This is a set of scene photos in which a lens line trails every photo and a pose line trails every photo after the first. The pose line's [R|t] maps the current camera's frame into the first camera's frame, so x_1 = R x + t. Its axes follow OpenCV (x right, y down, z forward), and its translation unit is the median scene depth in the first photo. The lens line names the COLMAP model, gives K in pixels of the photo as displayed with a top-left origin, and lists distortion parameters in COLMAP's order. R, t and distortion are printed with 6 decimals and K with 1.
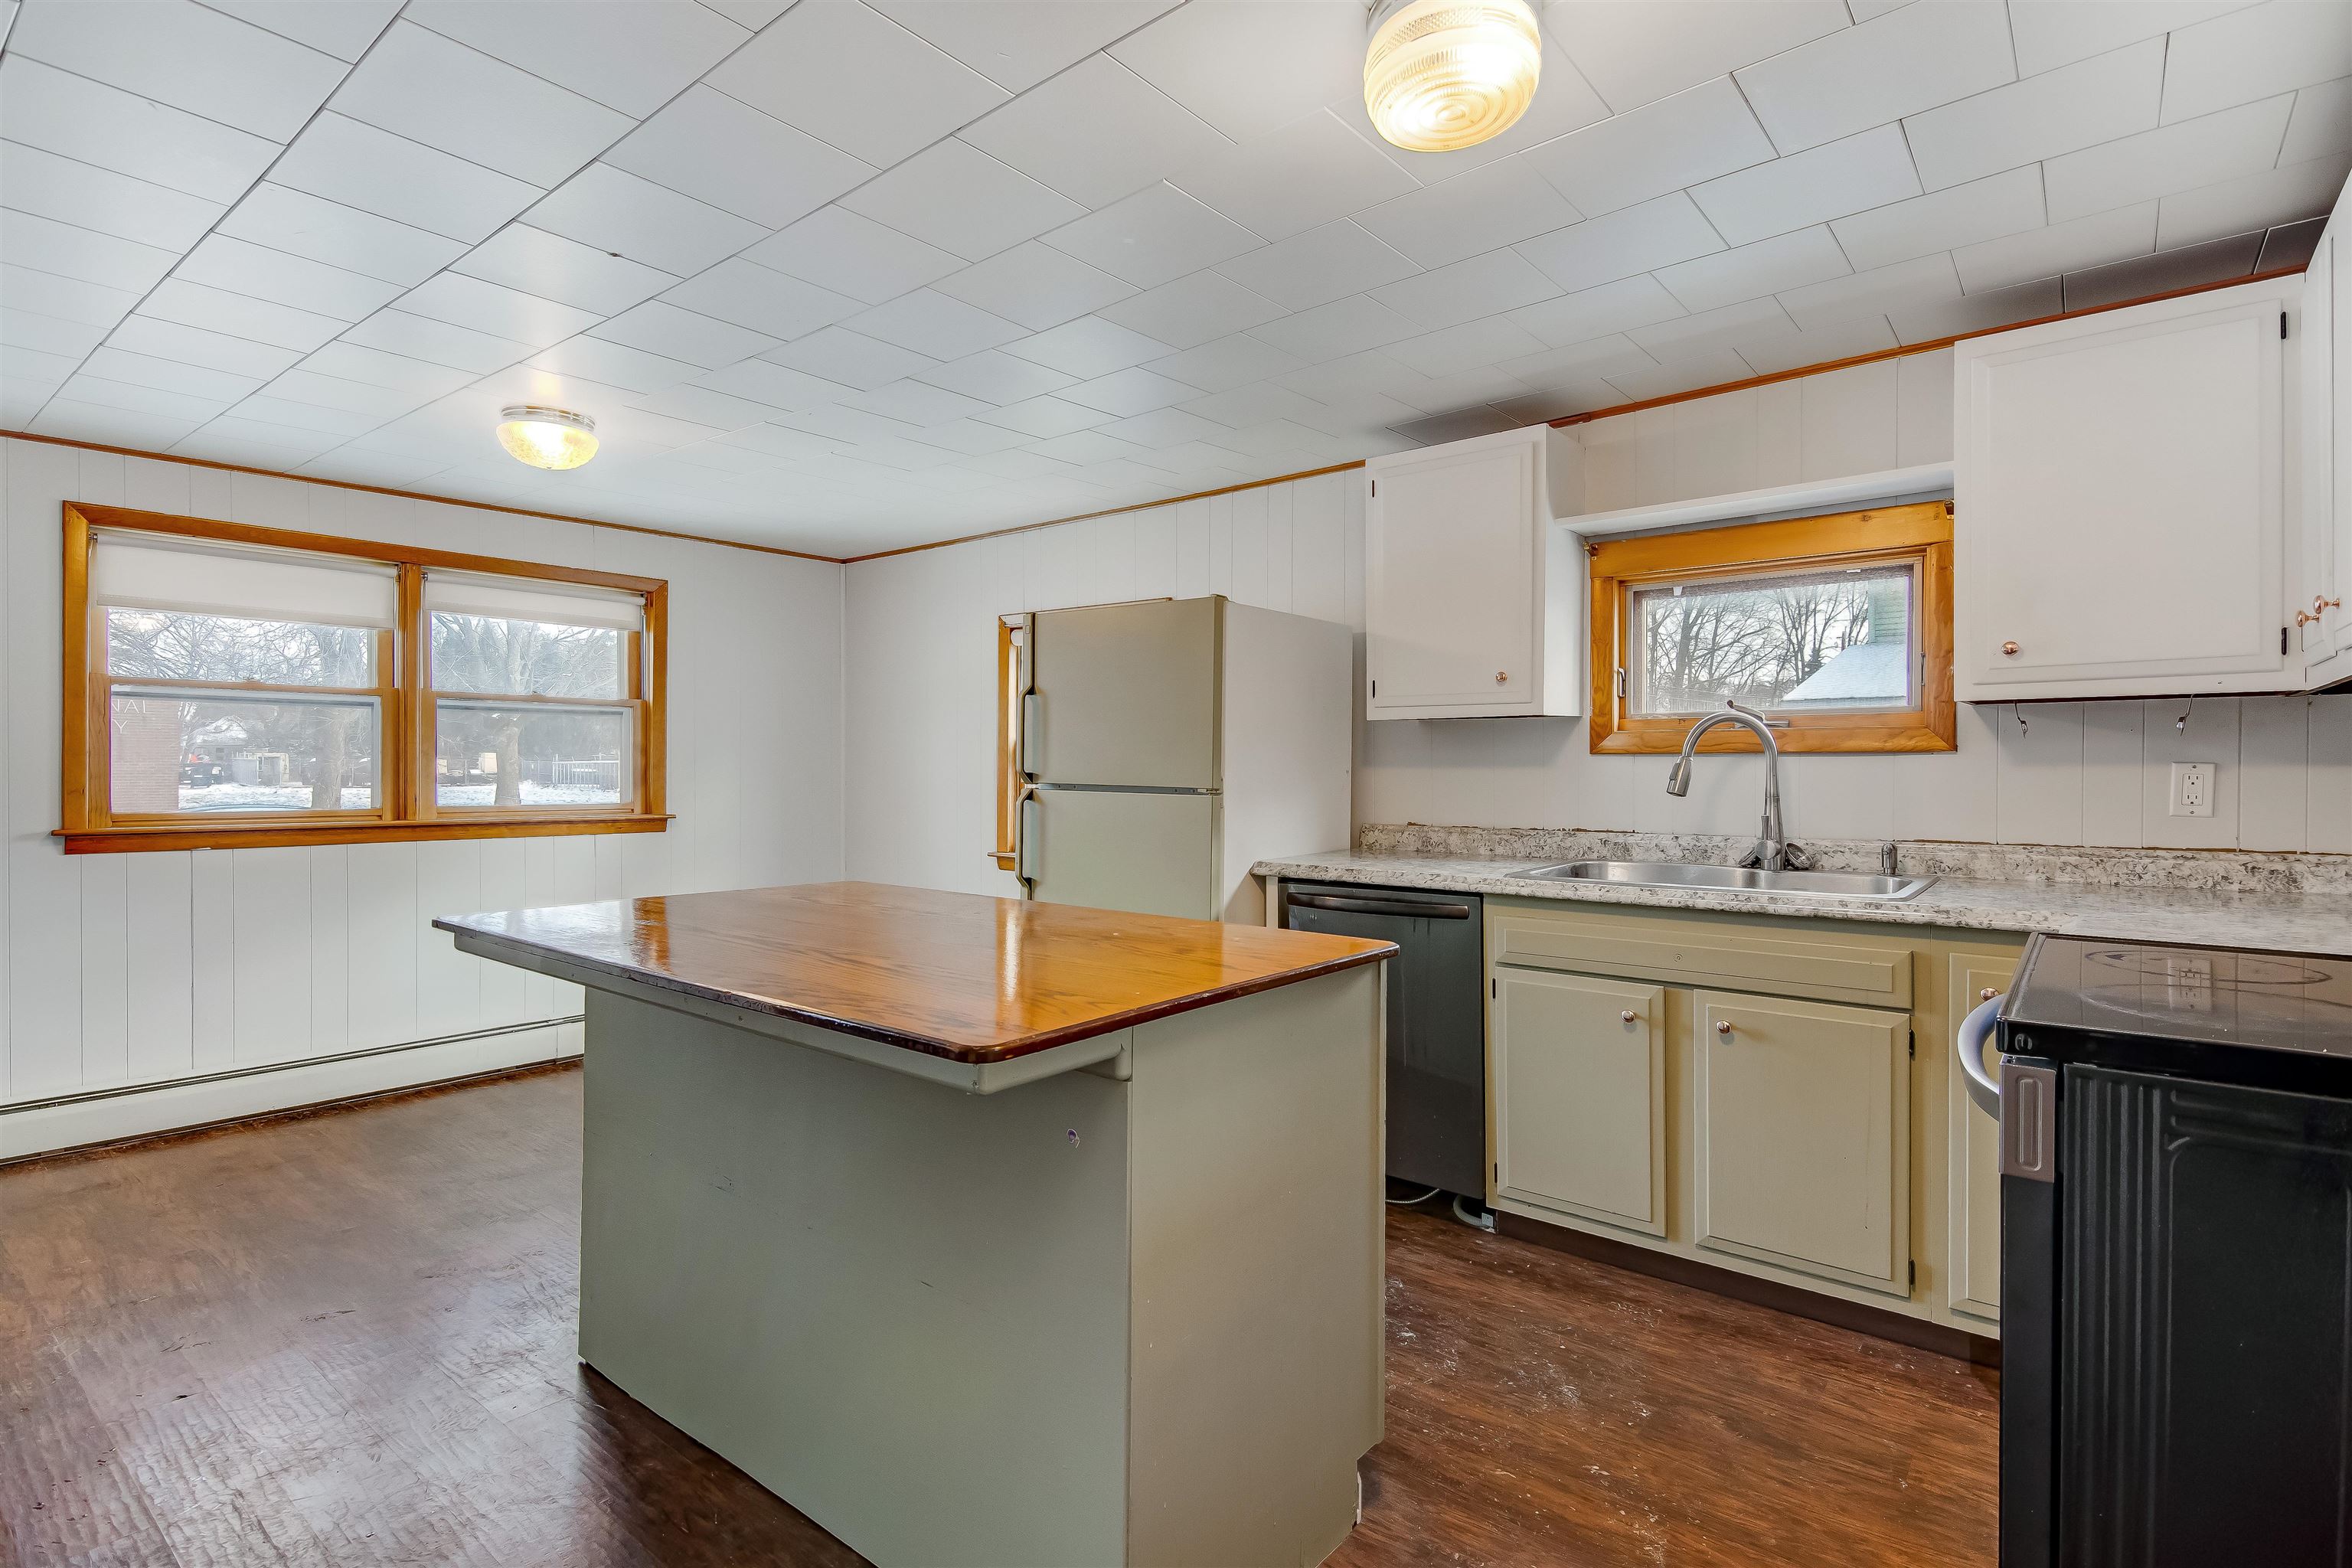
lens RADIAL K [[1142.6, 0, 1176.0], [0, 1142.6, 784.0], [0, 0, 1]] dist [0.038548, -0.021820]
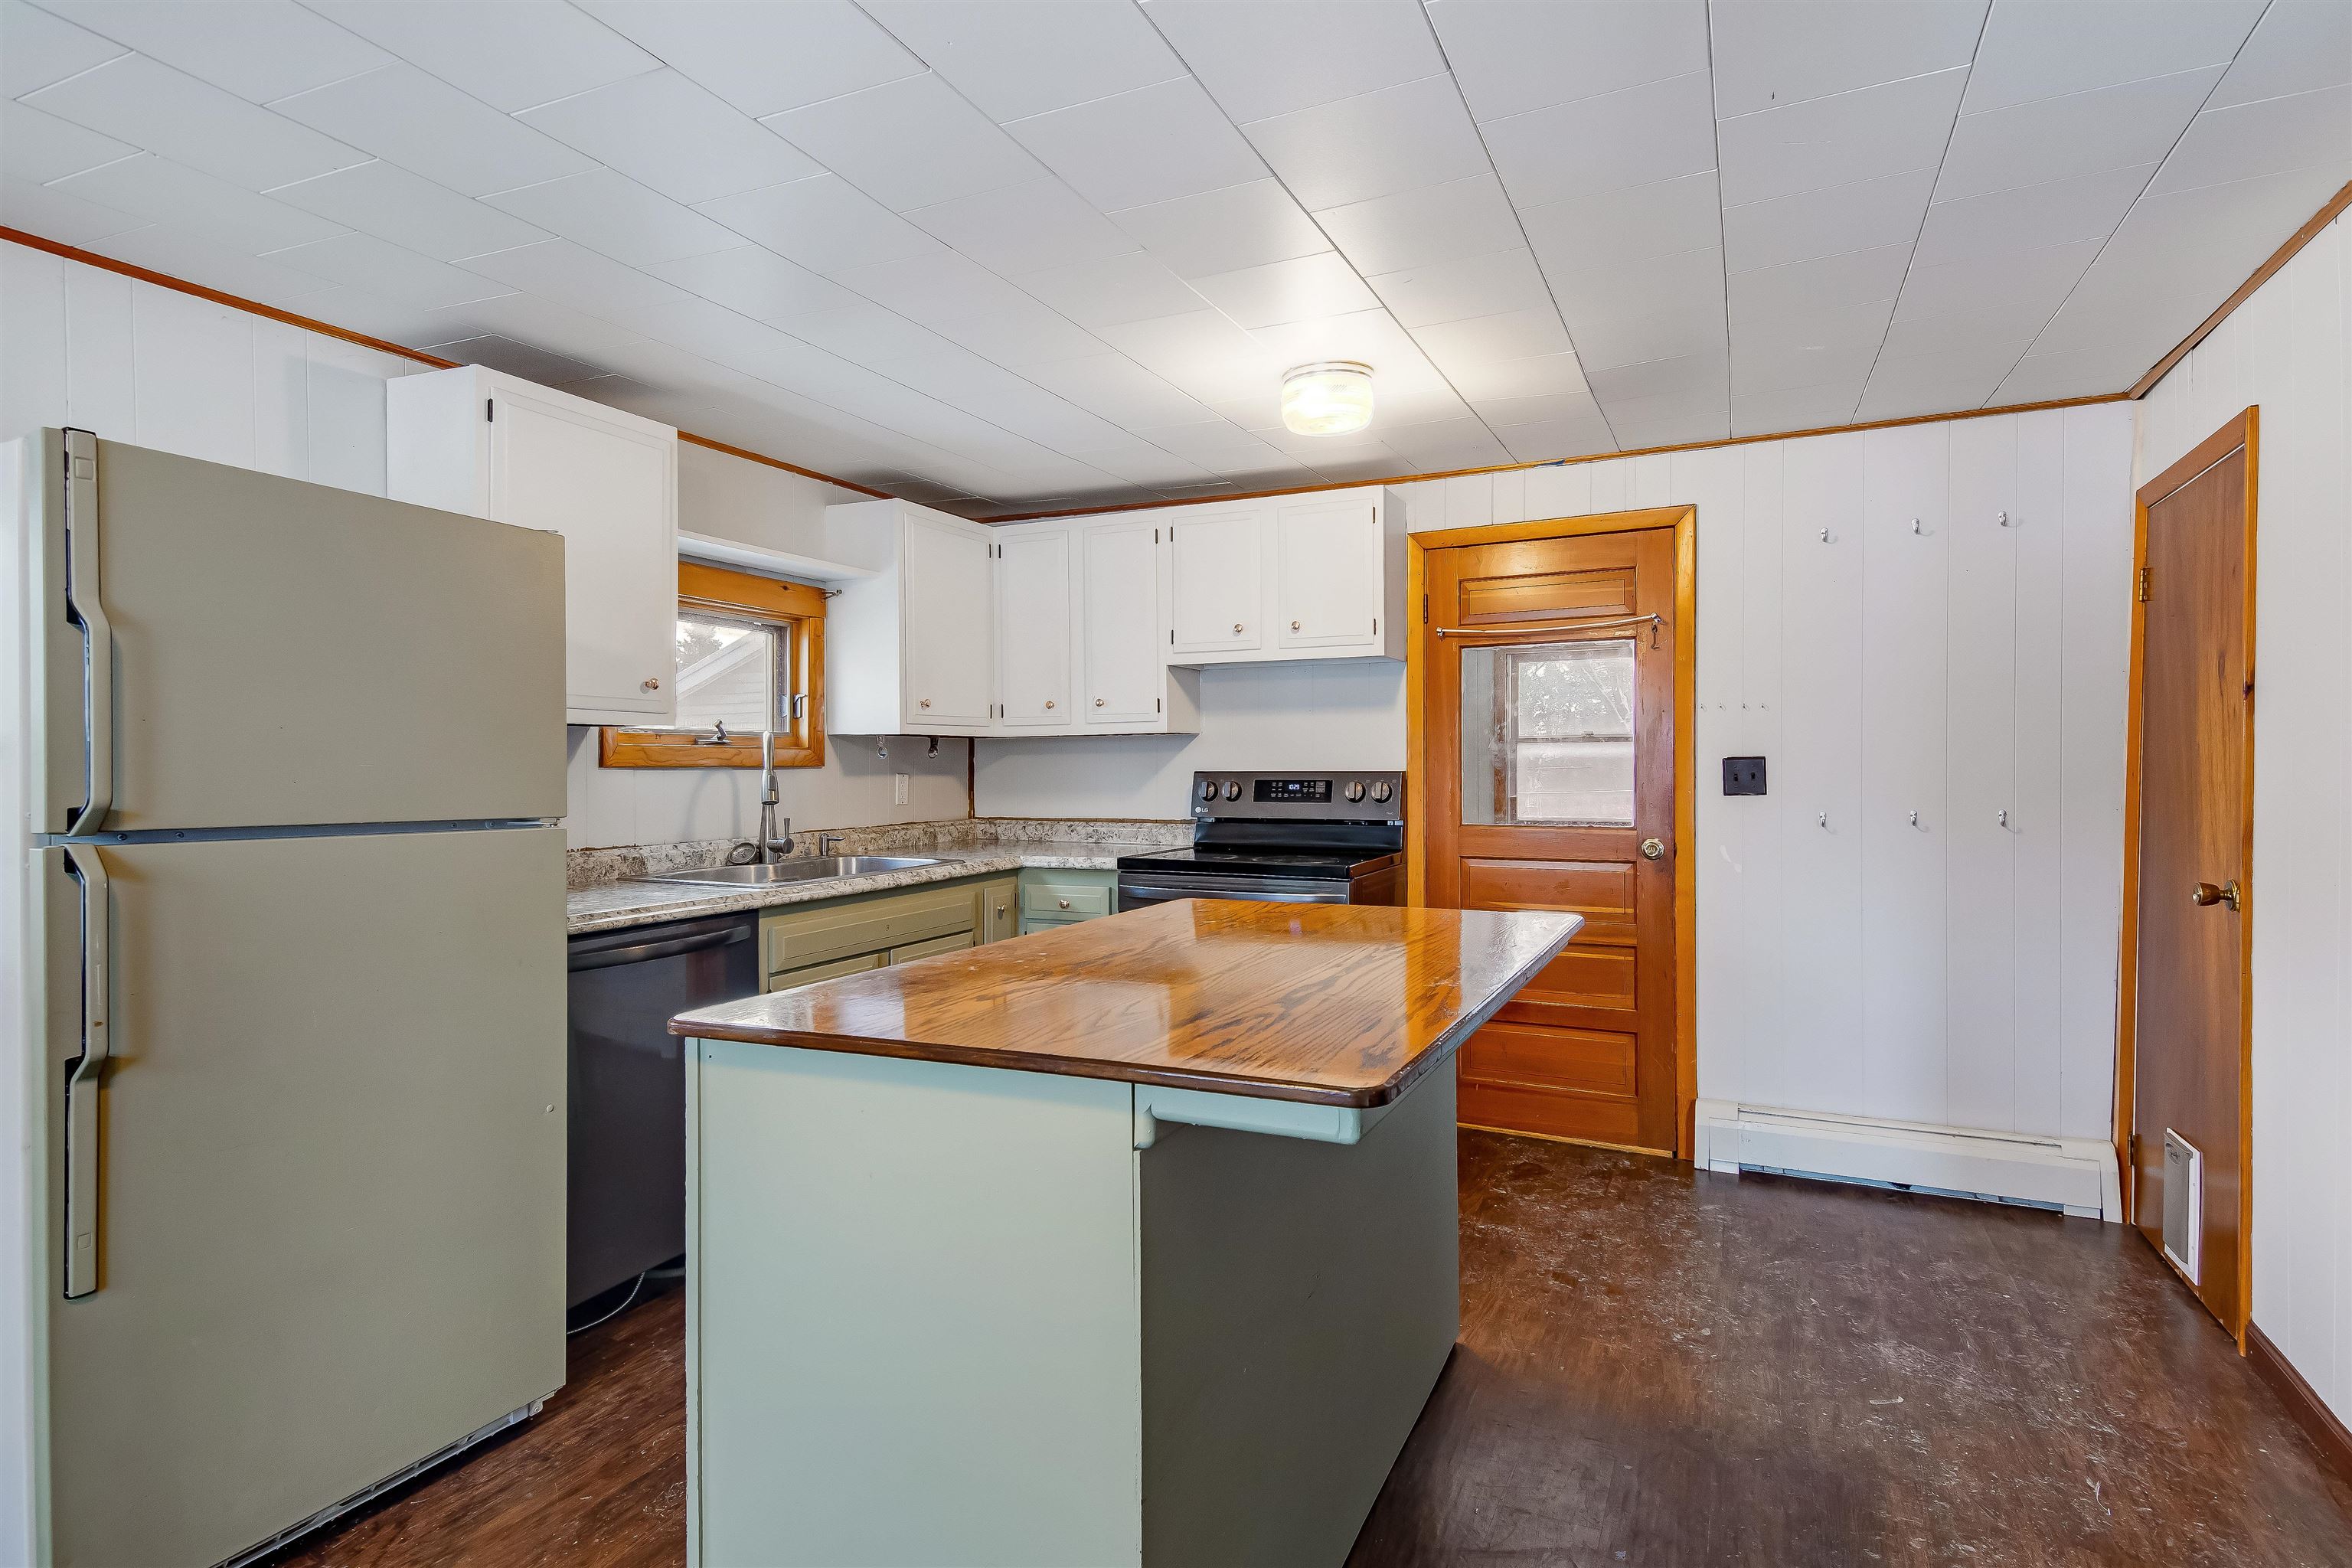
lens RADIAL K [[1203.5, 0, 1183.1], [0, 1203.5, 782.3], [0, 0, 1]] dist [0.057335, -0.031080]
pose [[-0.240139, -0.010313, 0.970684, -0.671686], [0.024305, 0.999566, 0.016633, -0.017281], [-0.970434, 0.027587, -0.239784, 0.717144]]
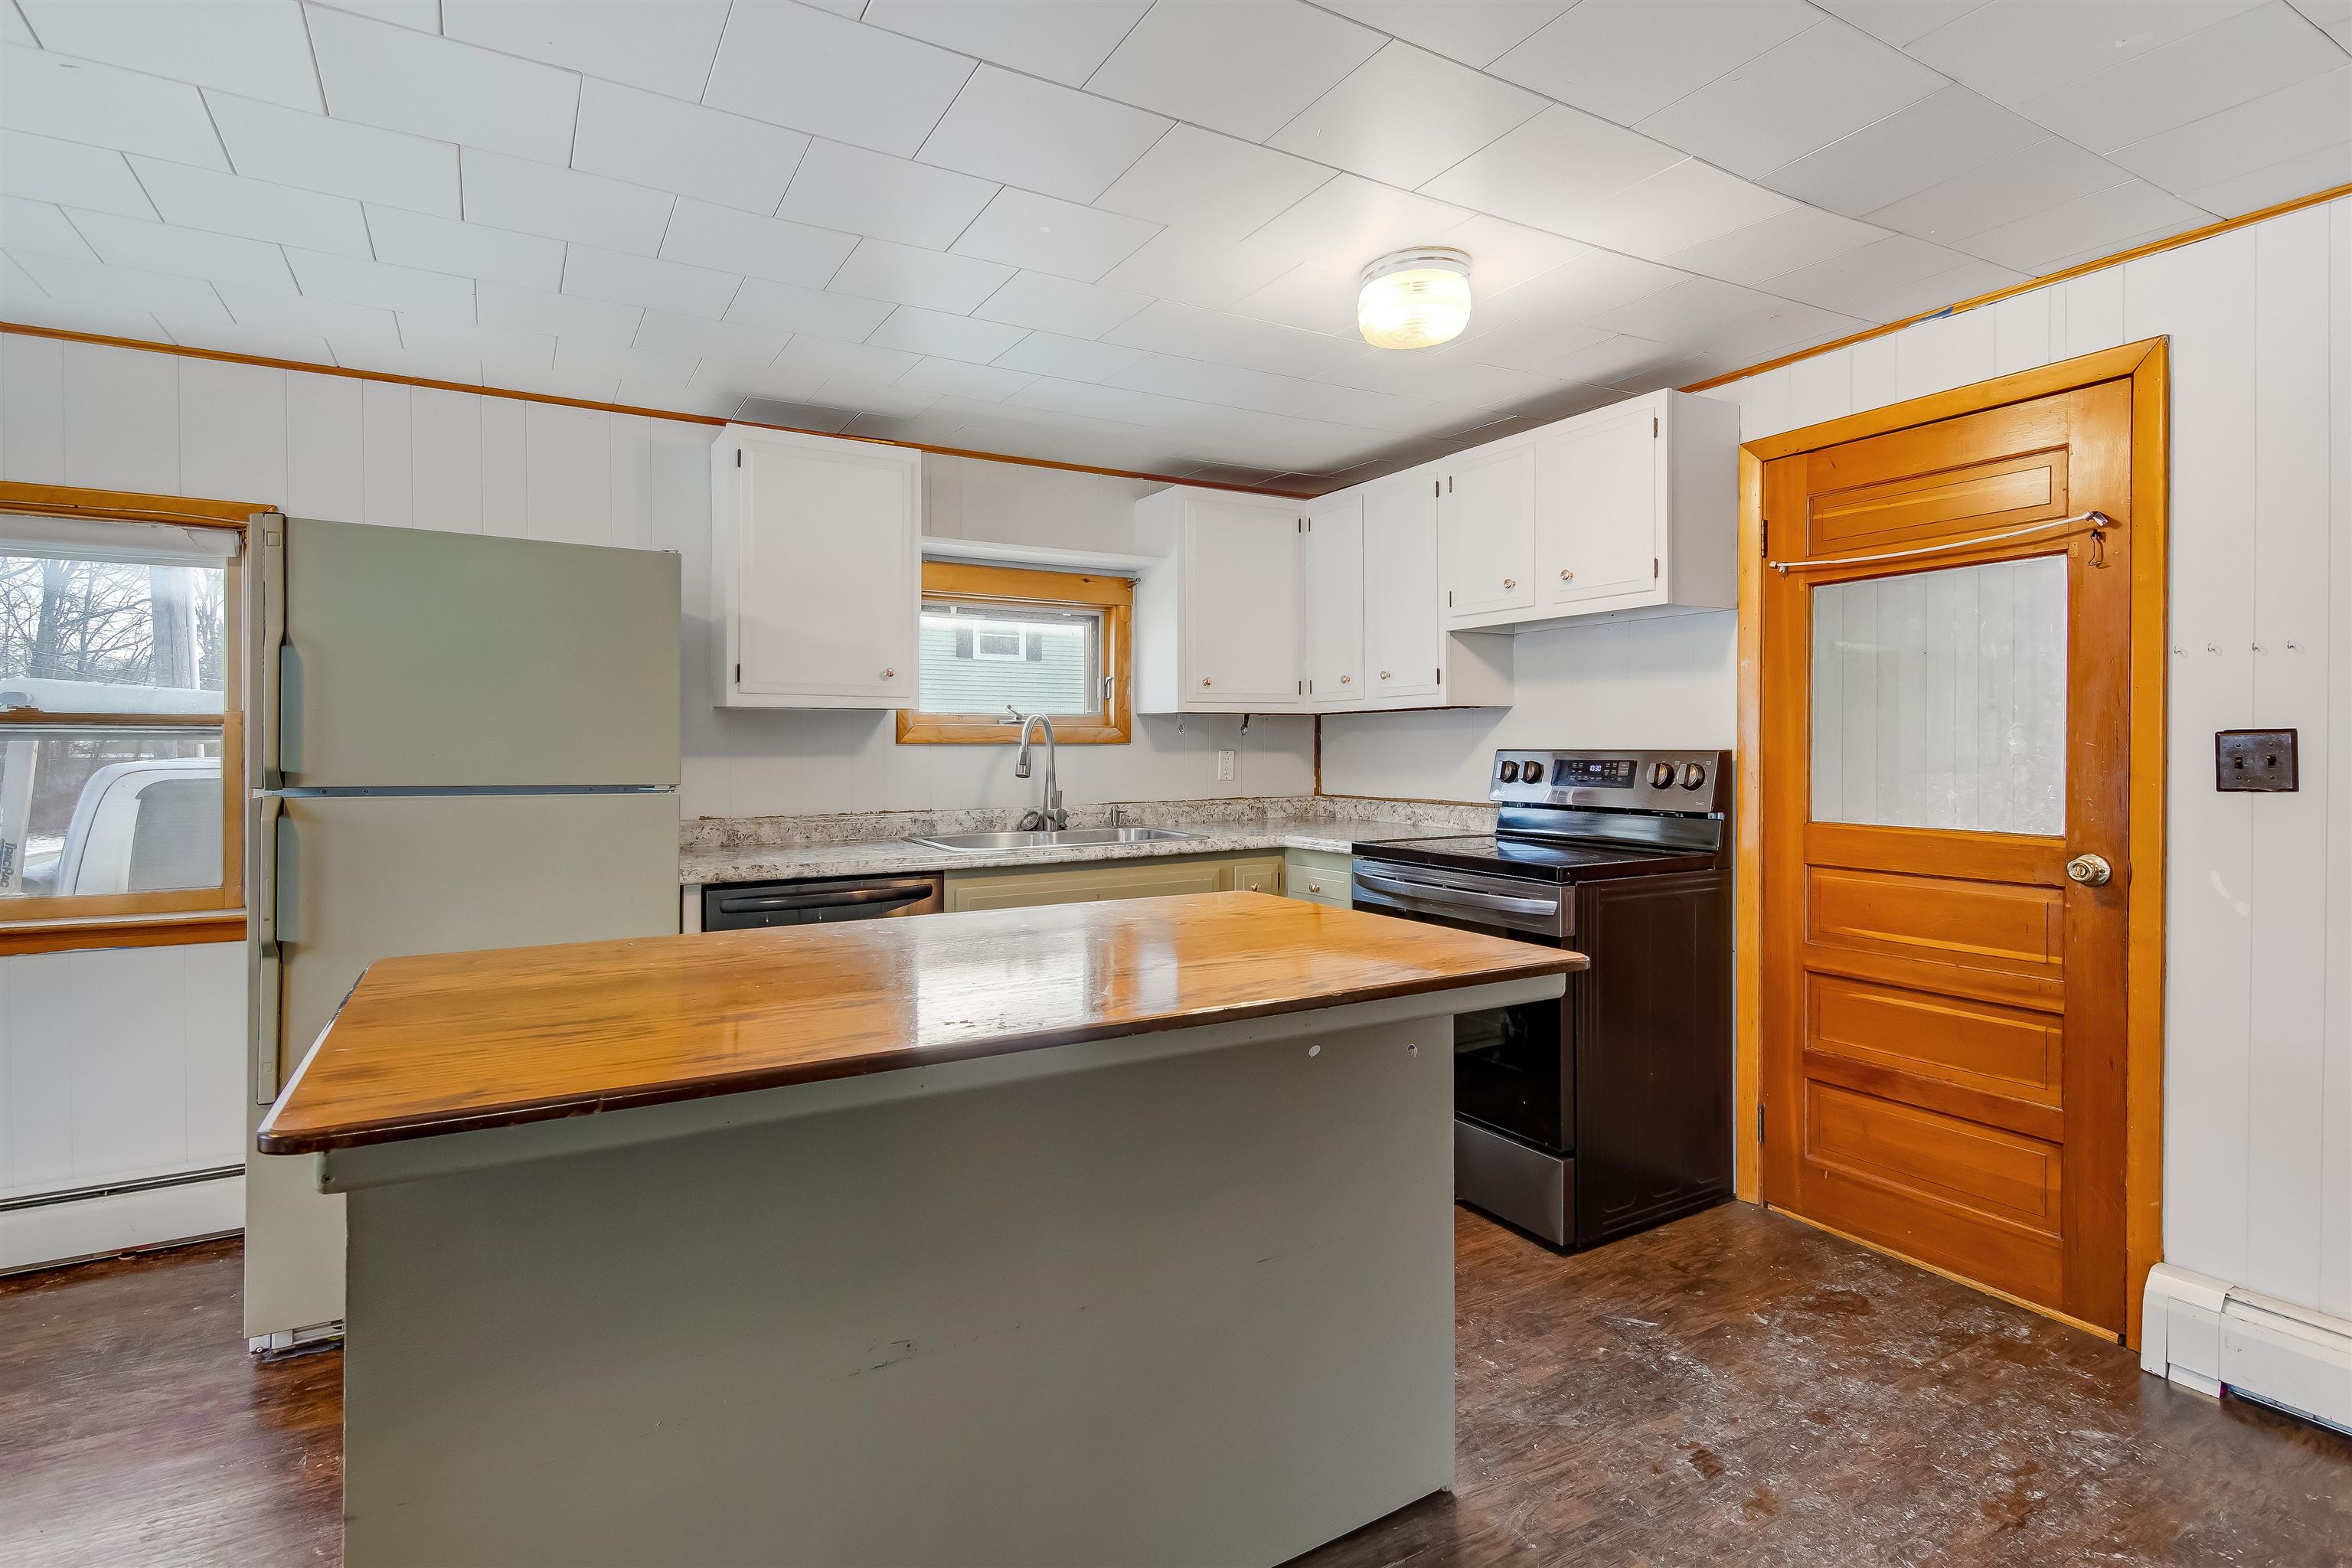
lens RADIAL K [[1131.2, 0, 1176.6], [0, 1131.2, 759.5], [0, 0, 1]] dist [0.036389, -0.020684]
pose [[0.347519, -0.011341, 0.937604, -0.543430], [0.020964, 0.999771, 0.004323, -0.008908], [-0.937439, 0.018154, 0.347677, 0.328070]]
